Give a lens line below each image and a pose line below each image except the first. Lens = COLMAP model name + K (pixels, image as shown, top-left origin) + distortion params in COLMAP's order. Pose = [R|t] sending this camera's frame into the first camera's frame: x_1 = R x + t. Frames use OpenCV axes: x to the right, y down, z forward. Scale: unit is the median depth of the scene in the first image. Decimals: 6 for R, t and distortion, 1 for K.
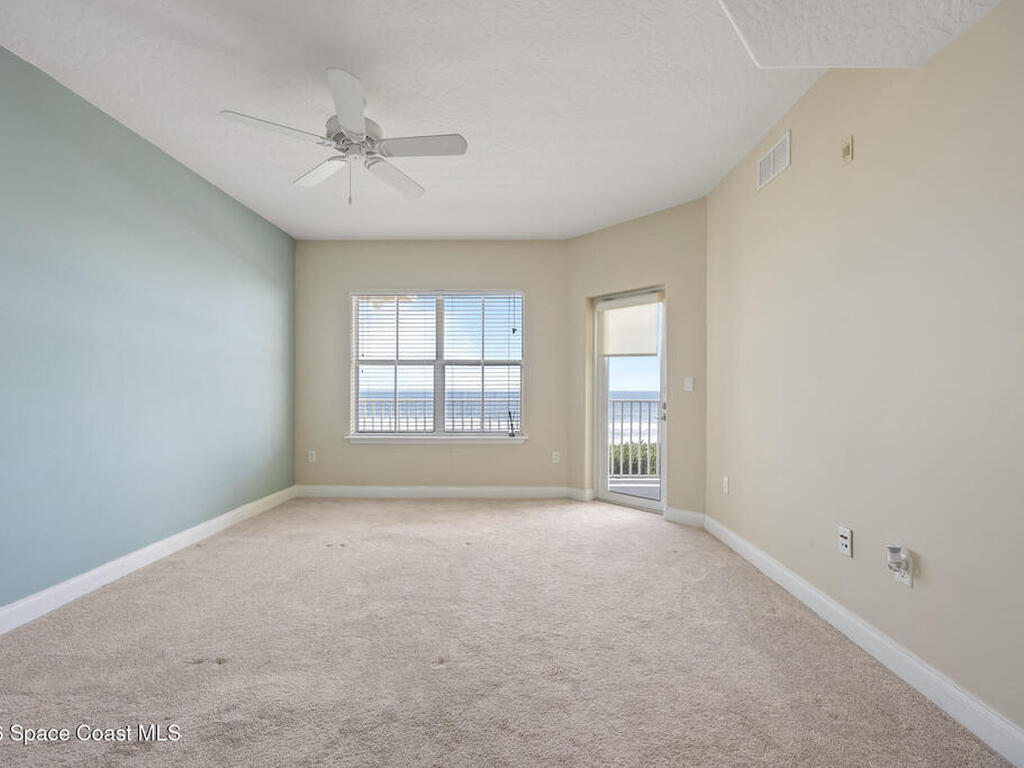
lens RADIAL K [[435.7, 0, 516.1], [0, 435.7, 387.7], [0, 0, 1]] dist [-0.005381, 0.000467]
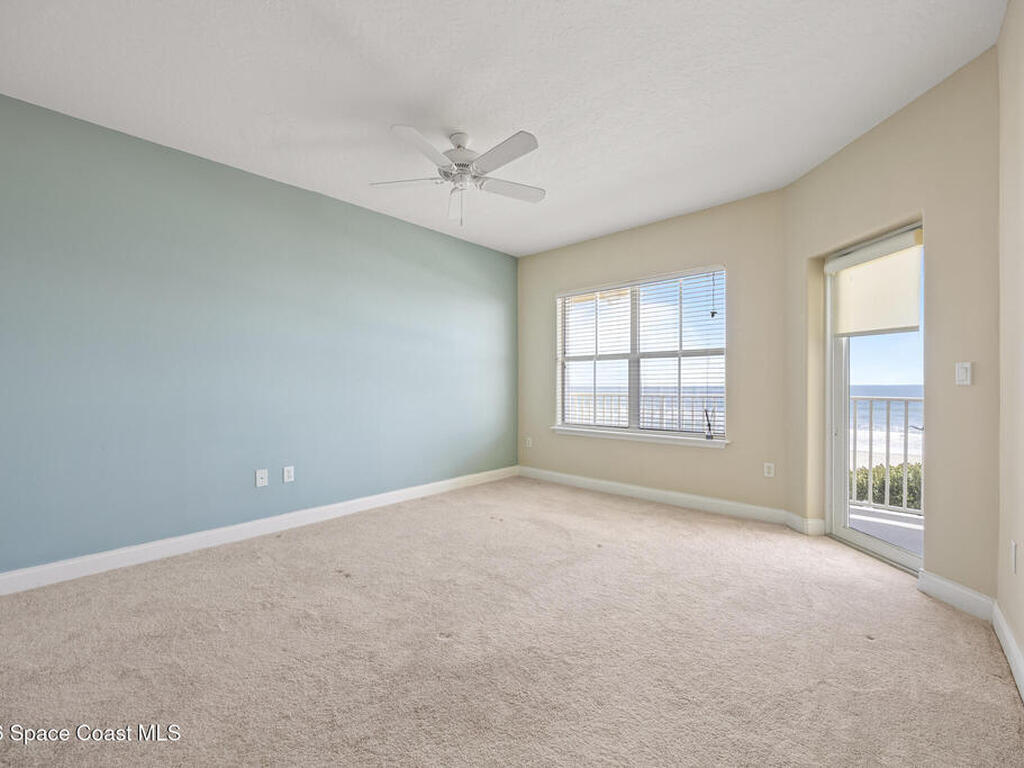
lens RADIAL K [[435.7, 0, 543.2], [0, 435.7, 386.1], [0, 0, 1]] dist [-0.005381, 0.000467]
pose [[0.745456, -0.000637, -0.666555, 0.324141], [0.009549, 0.999907, 0.009724, -0.002442], [0.666487, -0.013614, 0.745393, 0.156431]]
